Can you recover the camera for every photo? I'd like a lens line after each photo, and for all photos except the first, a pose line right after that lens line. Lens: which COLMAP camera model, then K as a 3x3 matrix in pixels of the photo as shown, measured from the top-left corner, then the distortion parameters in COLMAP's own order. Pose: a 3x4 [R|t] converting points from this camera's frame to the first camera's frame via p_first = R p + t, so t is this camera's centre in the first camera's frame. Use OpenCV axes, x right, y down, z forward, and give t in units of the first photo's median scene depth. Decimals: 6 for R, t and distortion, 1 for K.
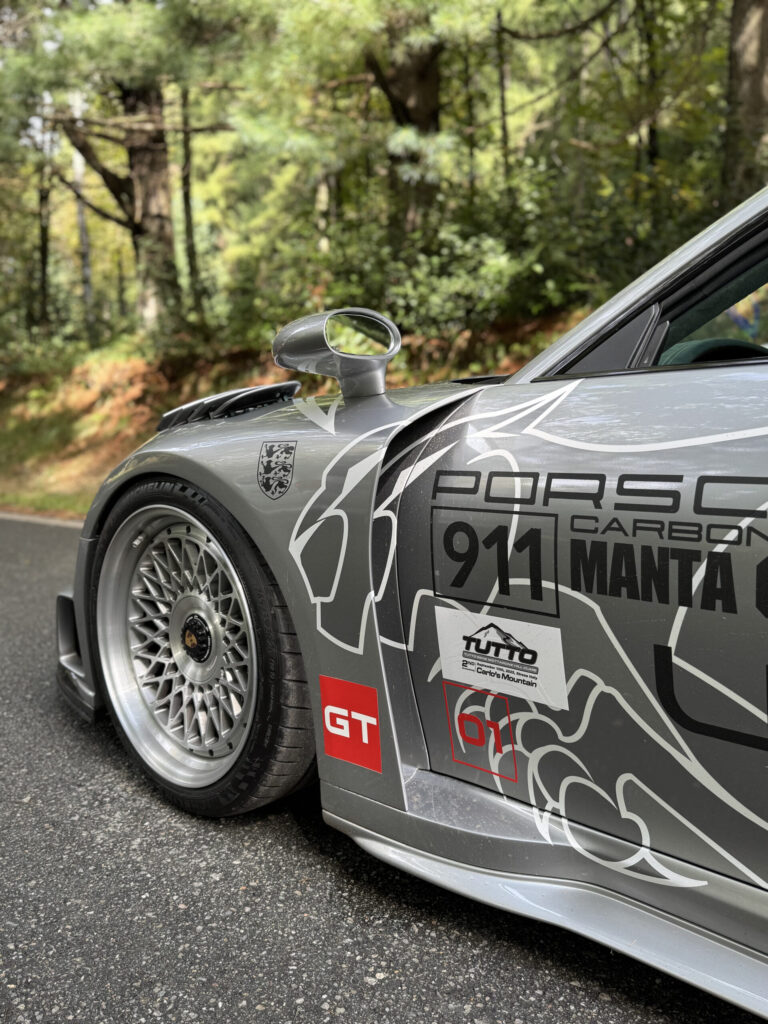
lens RADIAL K [[833.9, 0, 382.2], [0, 833.9, 504.2], [0, 0, 1]] dist [0.042601, -0.000950]
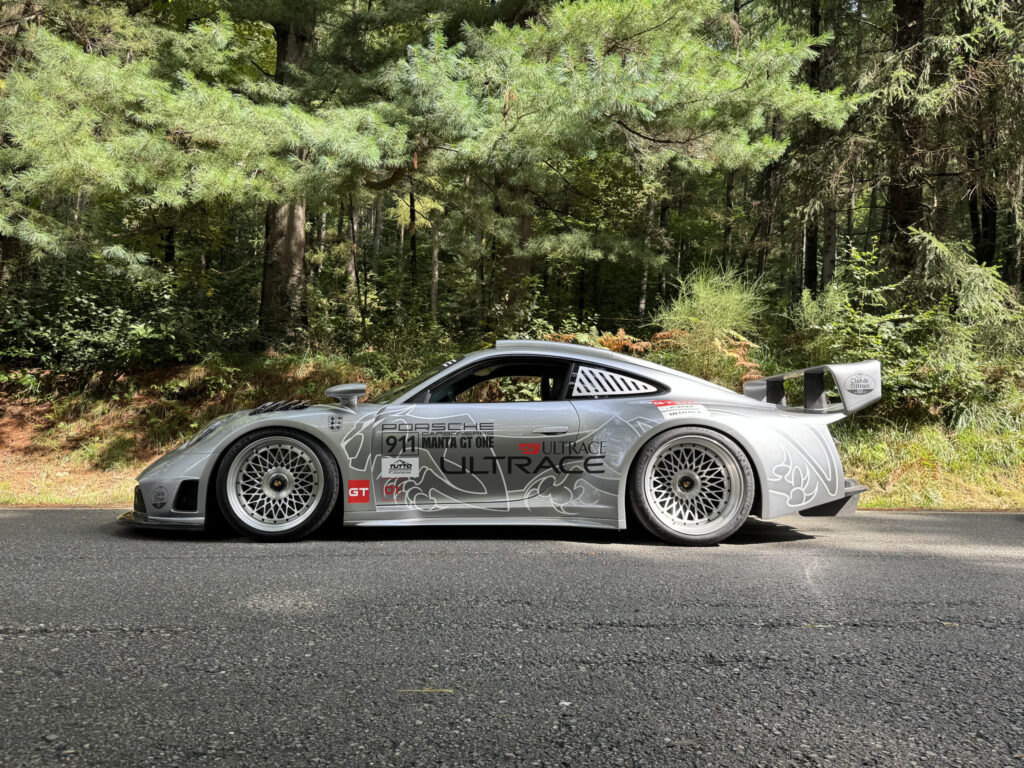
lens RADIAL K [[746.2, 0, 512.4], [0, 746.2, 384.1], [0, 0, 1]] dist [0.000515, 0.000179]
pose [[0.686390, 0.083415, 0.722433, -2.224745], [0.062985, 0.982848, -0.173326, 0.454091], [-0.724501, 0.164472, 0.669364, -1.994825]]
